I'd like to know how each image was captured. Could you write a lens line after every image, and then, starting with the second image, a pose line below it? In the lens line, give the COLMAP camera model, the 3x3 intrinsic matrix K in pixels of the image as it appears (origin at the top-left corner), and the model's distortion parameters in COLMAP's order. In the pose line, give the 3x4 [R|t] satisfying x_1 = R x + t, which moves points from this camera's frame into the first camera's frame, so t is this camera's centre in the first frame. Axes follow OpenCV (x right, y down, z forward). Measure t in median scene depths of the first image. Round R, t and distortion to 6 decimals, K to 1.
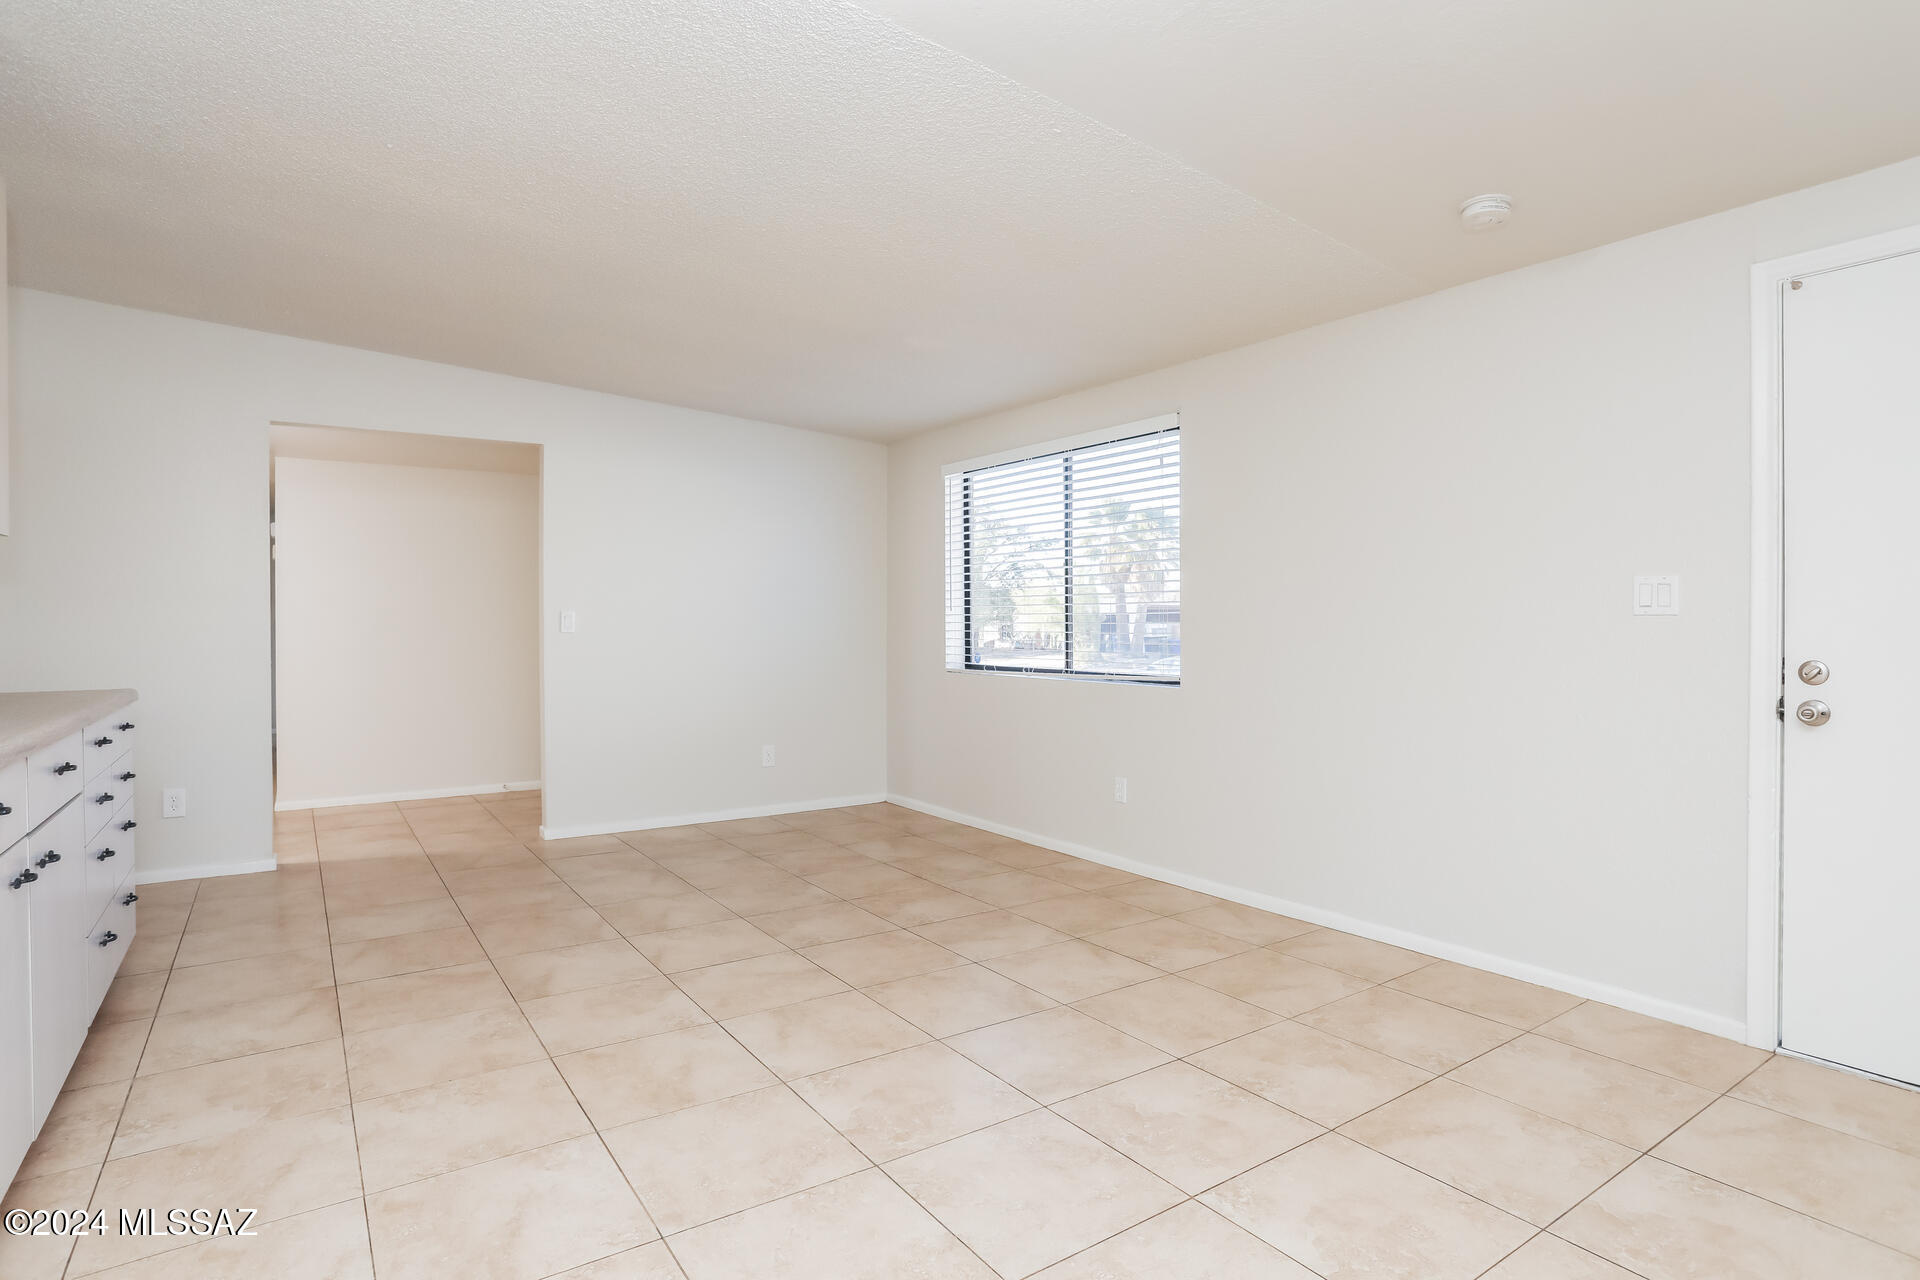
lens RADIAL K [[1011.8, 0, 888.4], [0, 1011.8, 622.4], [0, 0, 1]] dist [0.001956, 0.001328]
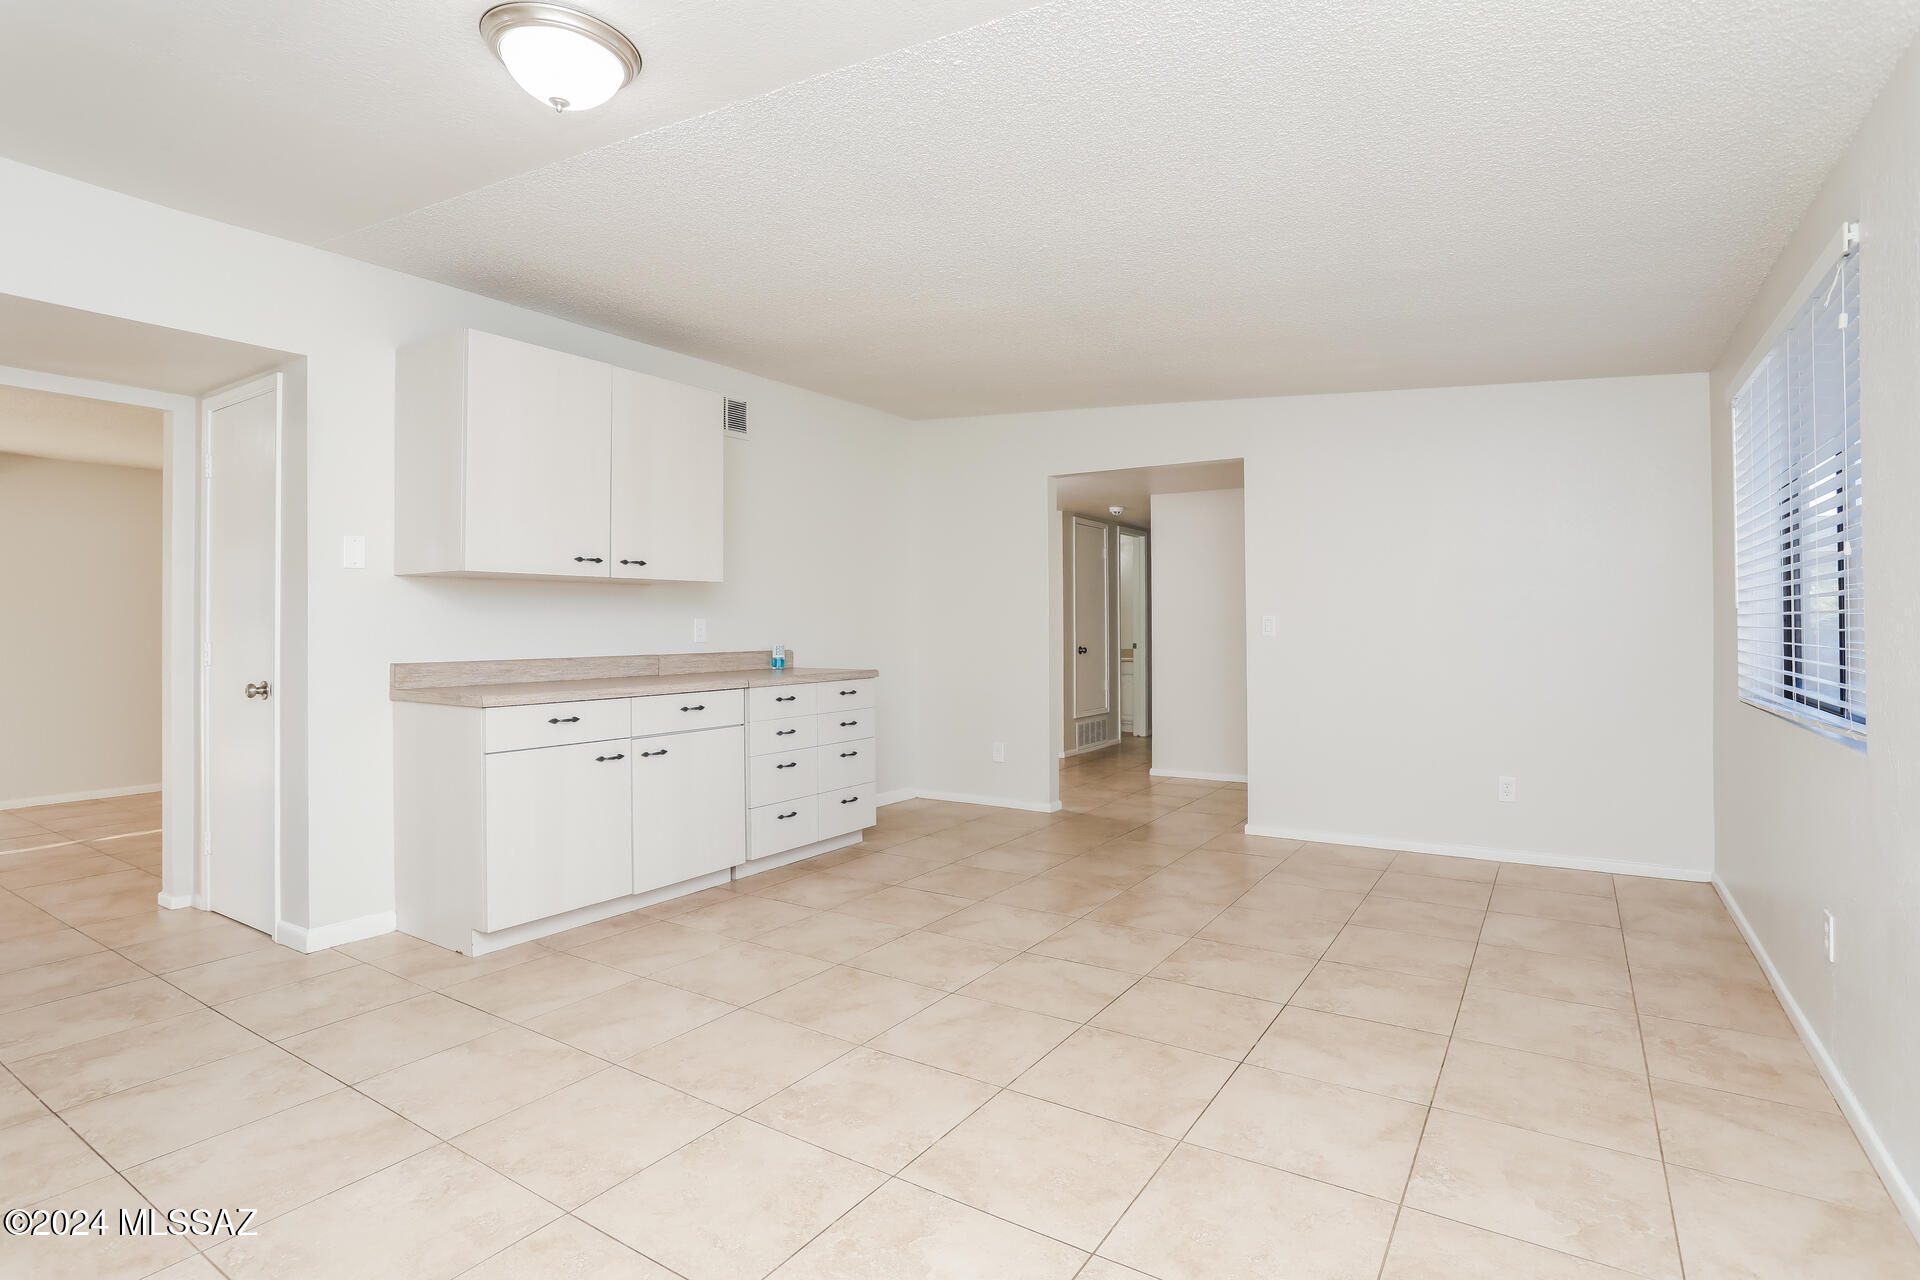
lens RADIAL K [[937.8, 0, 960.6], [0, 937.8, 639.1], [0, 0, 1]] dist [-0.009864, 0.003596]
pose [[0.385418, -0.005320, -0.922727, 0.615909], [0.022079, 0.999750, 0.003458, 0.003426], [0.922478, -0.021706, 0.385439, 0.490484]]
